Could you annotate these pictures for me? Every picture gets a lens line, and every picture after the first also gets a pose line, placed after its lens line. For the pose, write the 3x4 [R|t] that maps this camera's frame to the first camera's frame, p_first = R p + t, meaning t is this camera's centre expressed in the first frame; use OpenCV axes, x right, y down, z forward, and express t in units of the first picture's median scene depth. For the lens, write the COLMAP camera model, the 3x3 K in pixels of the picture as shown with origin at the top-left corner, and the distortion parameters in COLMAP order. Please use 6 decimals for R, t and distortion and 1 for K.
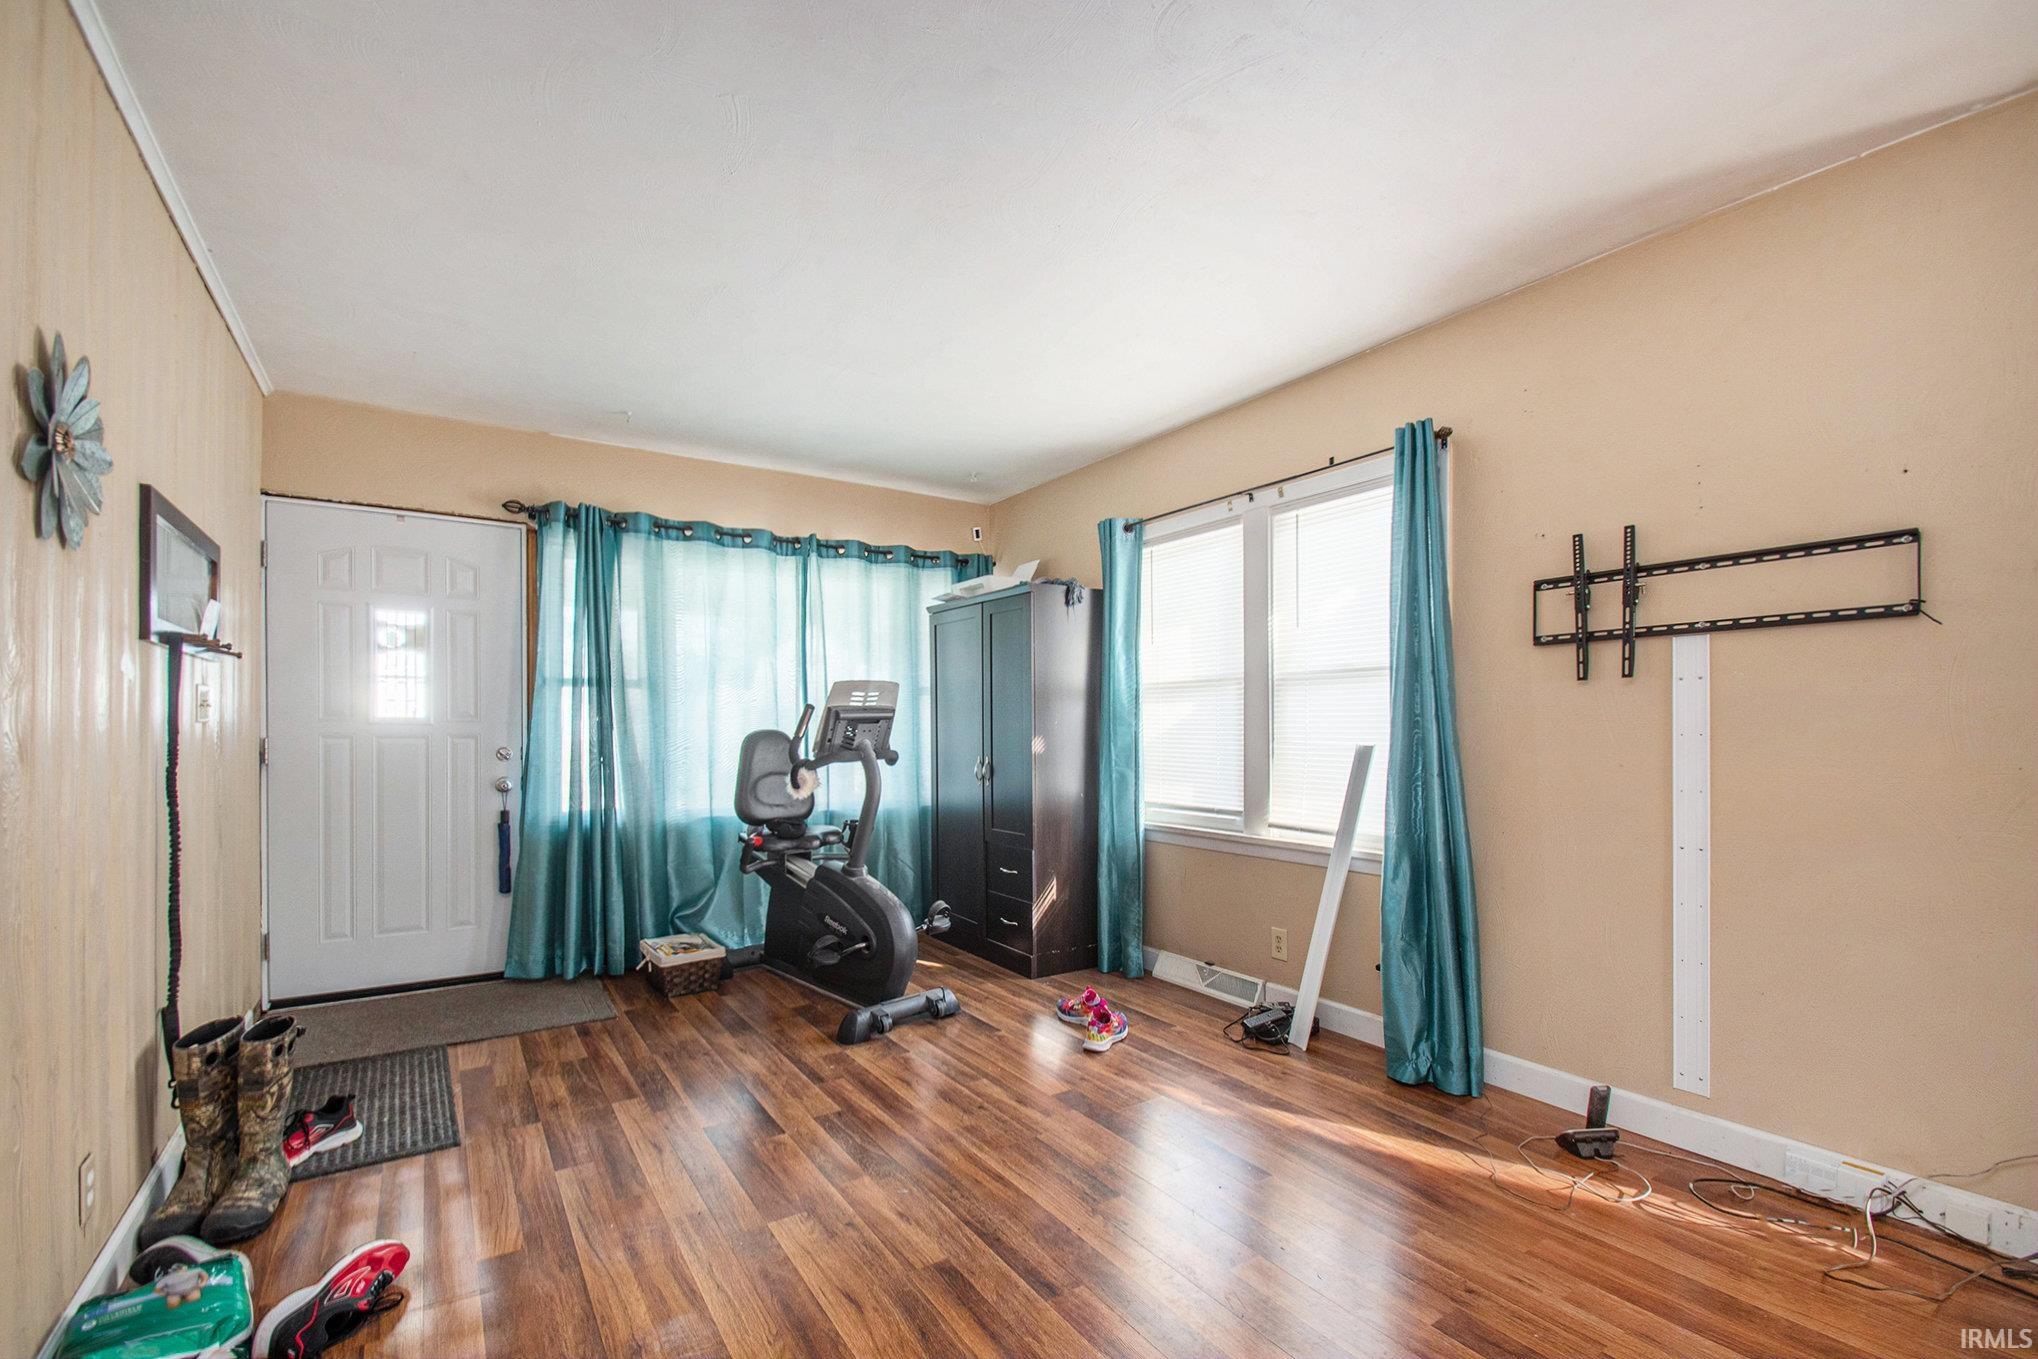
lens RADIAL K [[905.7, 0, 1027.5], [0, 905.7, 727.1], [0, 0, 1]] dist [0.011148, -0.003895]
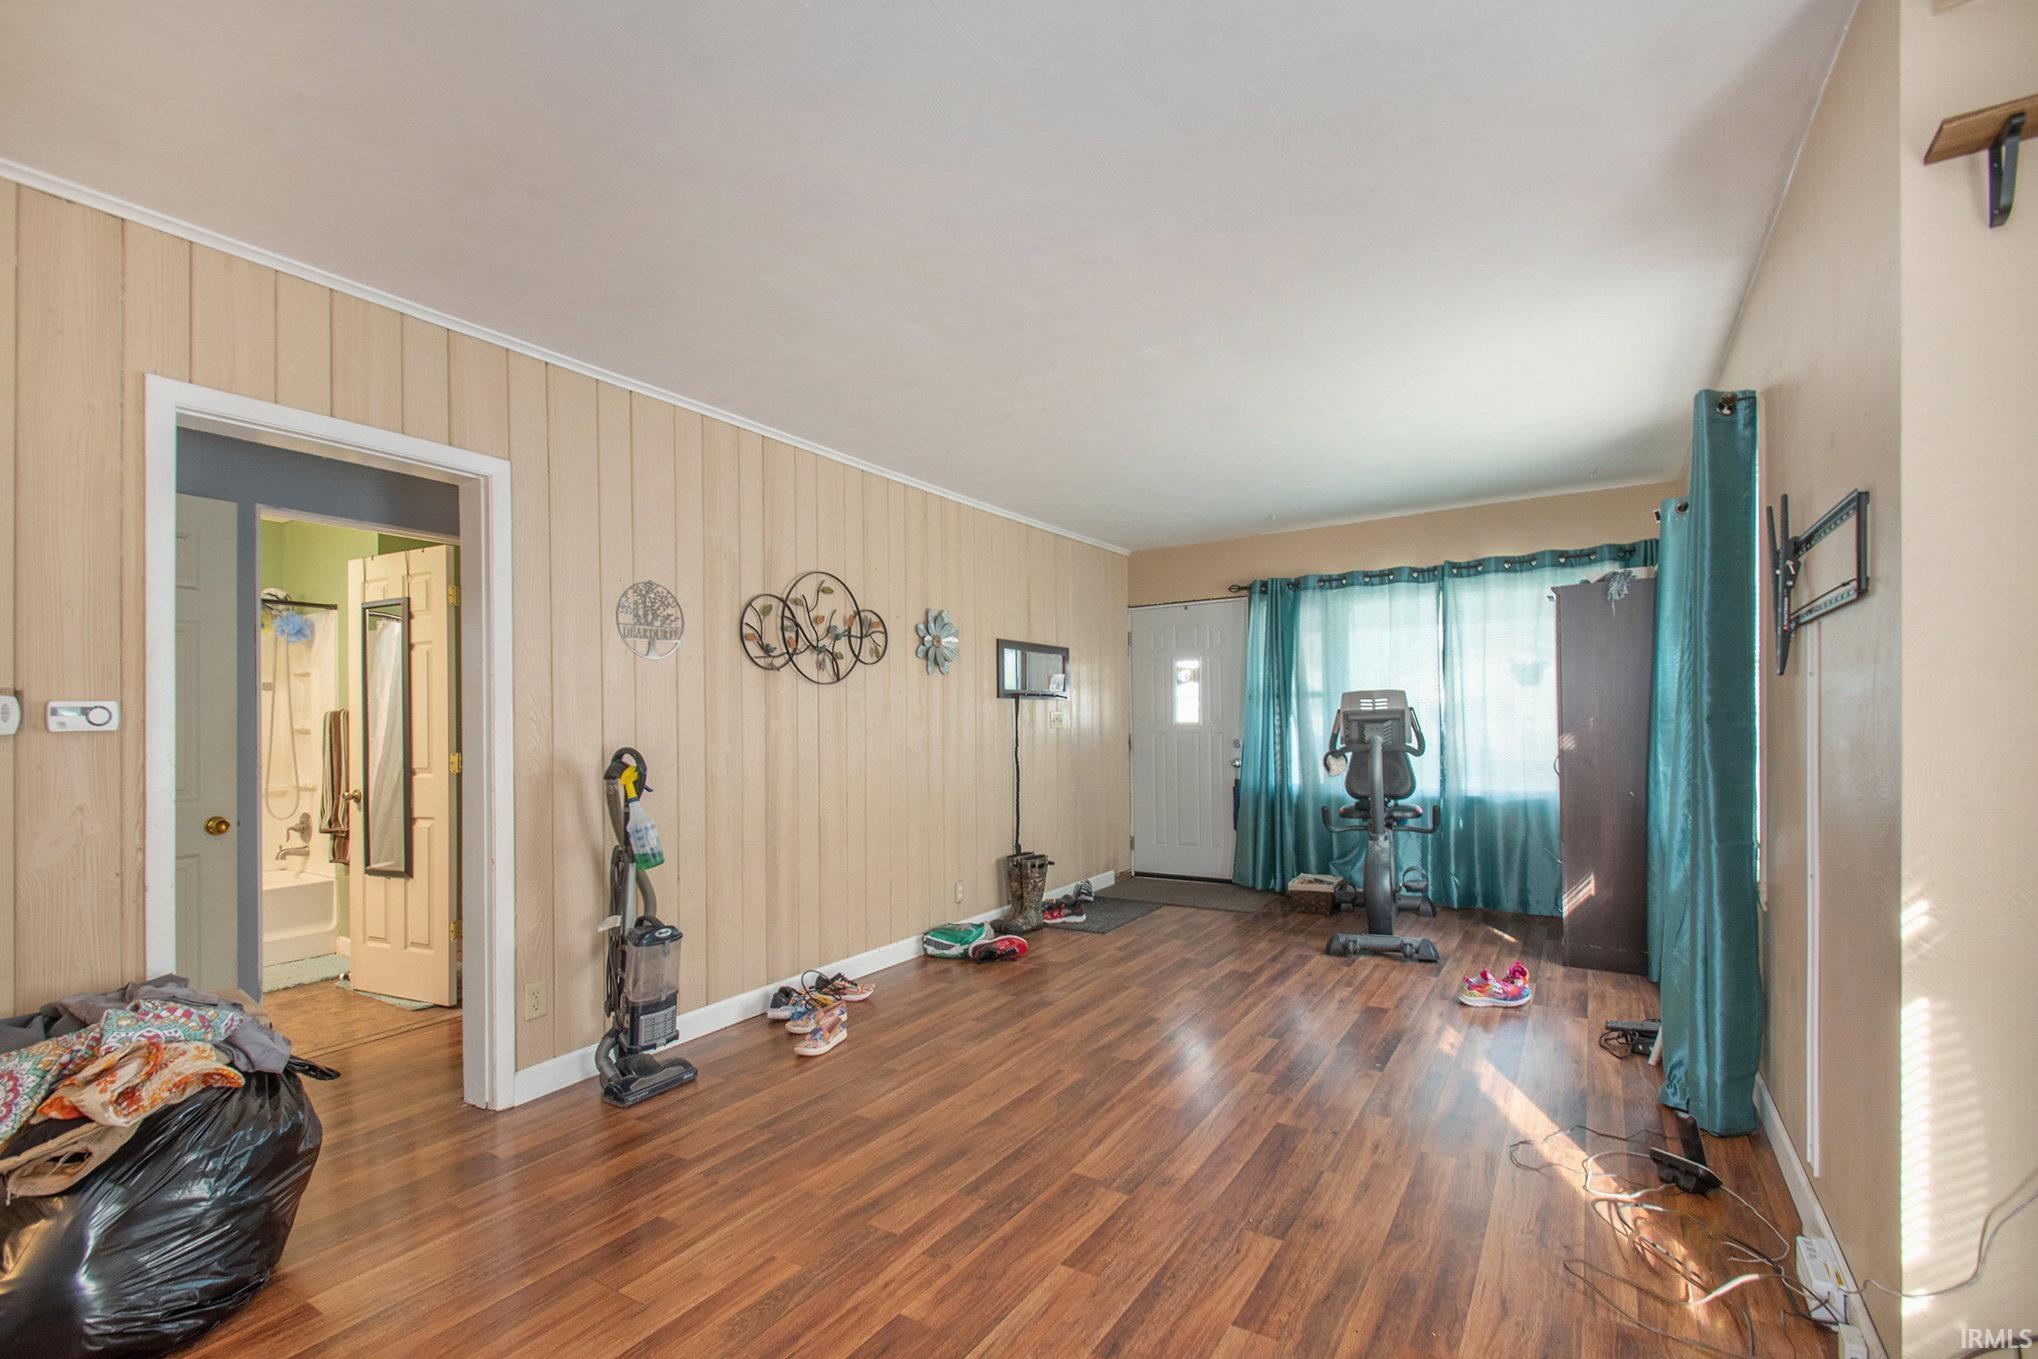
lens RADIAL K [[905.7, 0, 998.0], [0, 905.7, 733.1], [0, 0, 1]] dist [0.011148, -0.003895]
pose [[0.389592, 0.001157, -0.920987, 0.872081], [0.014483, 0.999868, 0.007383, -0.008482], [0.920874, -0.016215, 0.389524, -0.003782]]
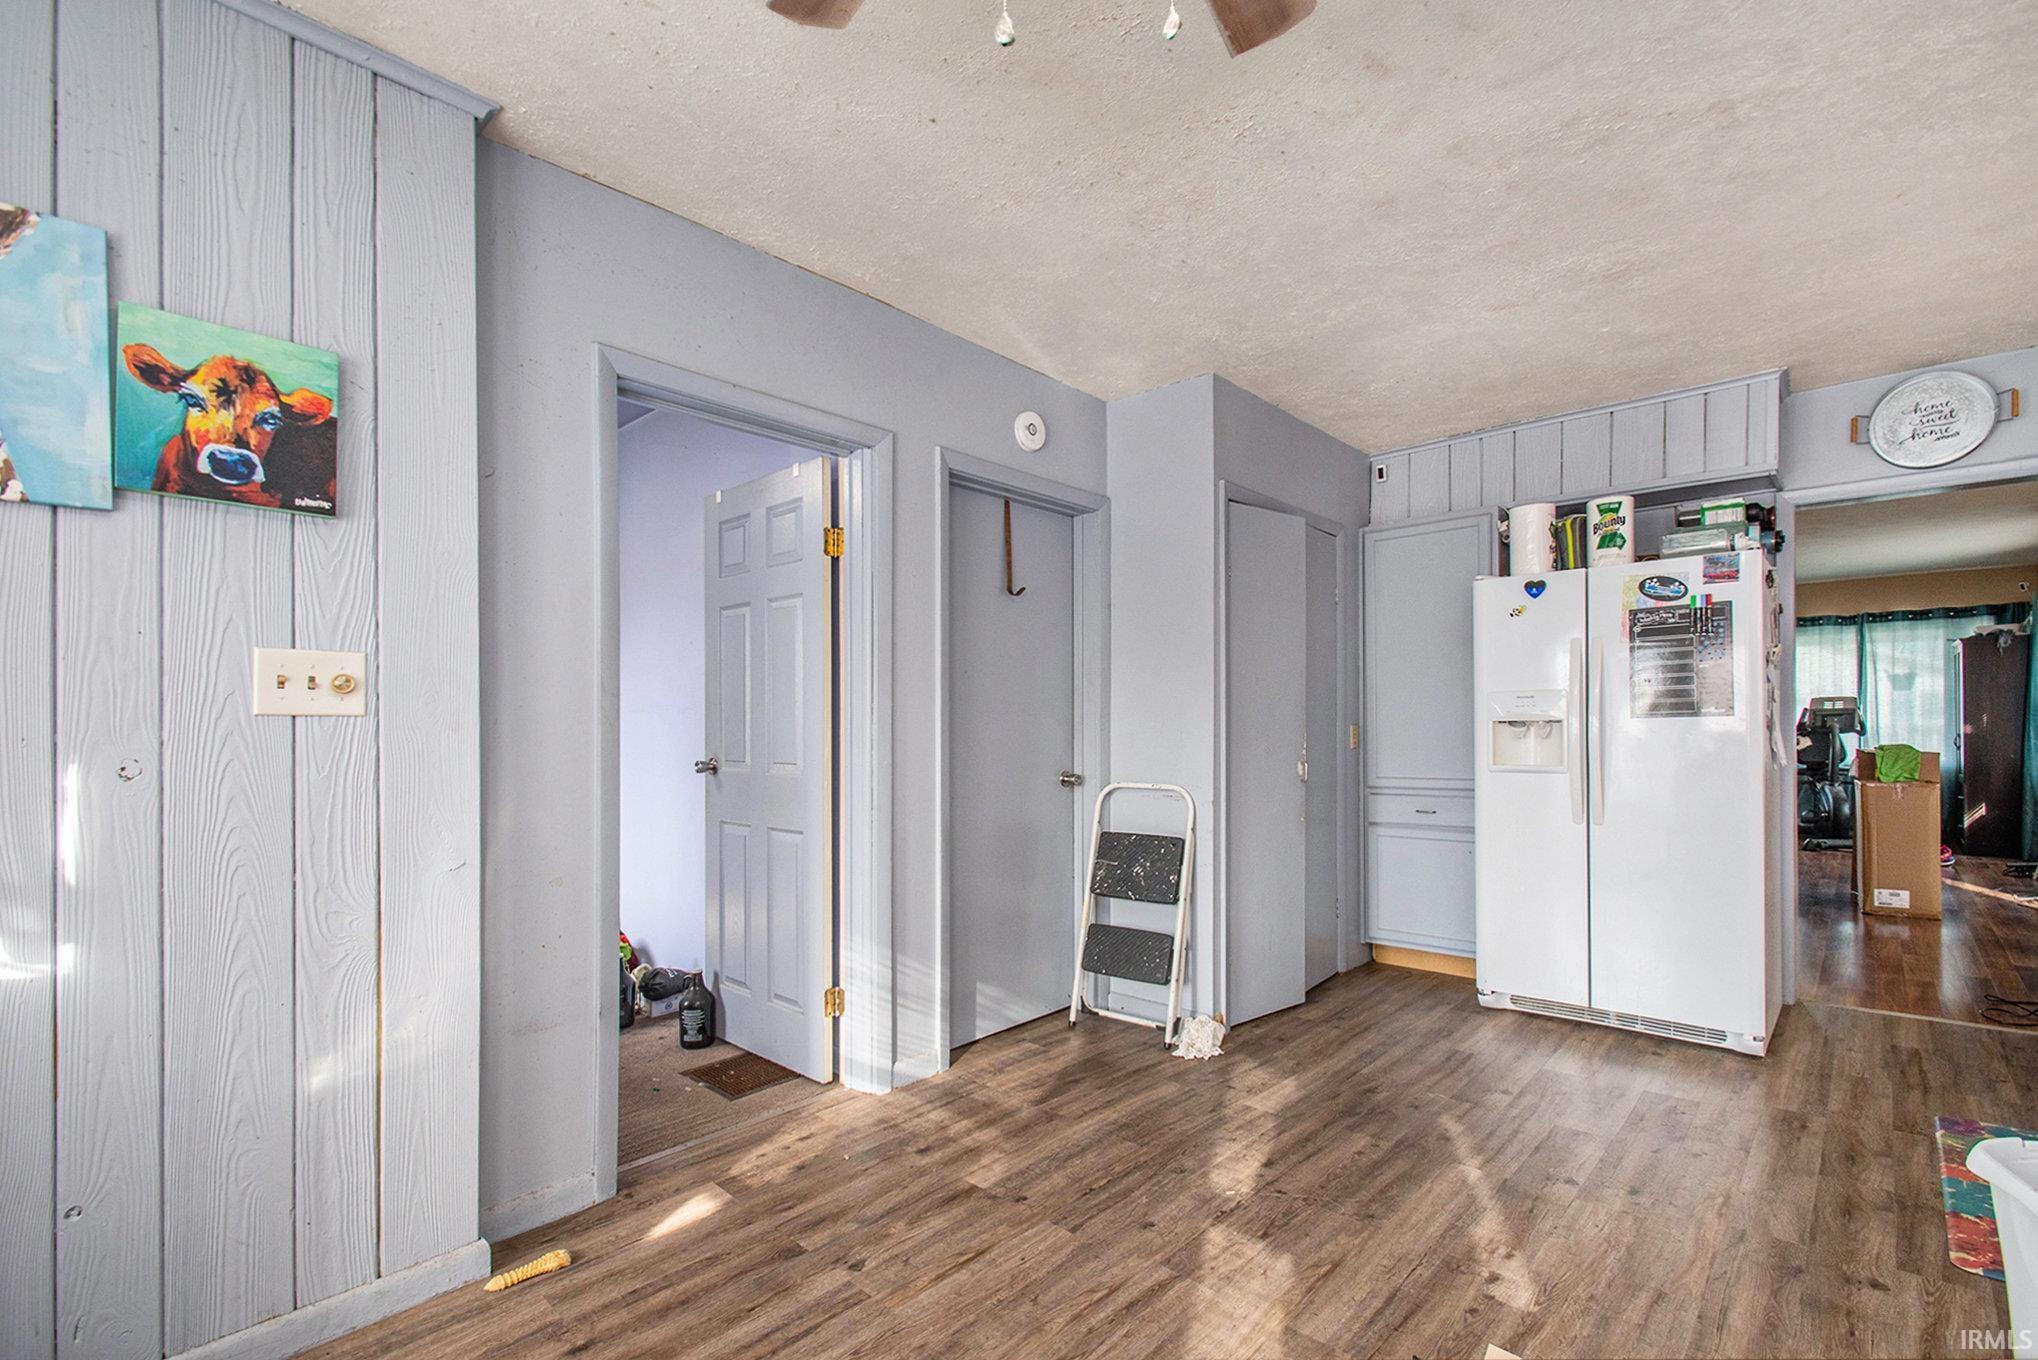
lens RADIAL K [[905.7, 0, 1065.4], [0, 905.7, 730.6], [0, 0, 1]] dist [0.011148, -0.003895]
pose [[0.265323, 0.016390, -0.964020, 1.574666], [0.012086, 0.999720, 0.020323, -0.040460], [0.964084, -0.017044, 0.265050, -1.495123]]
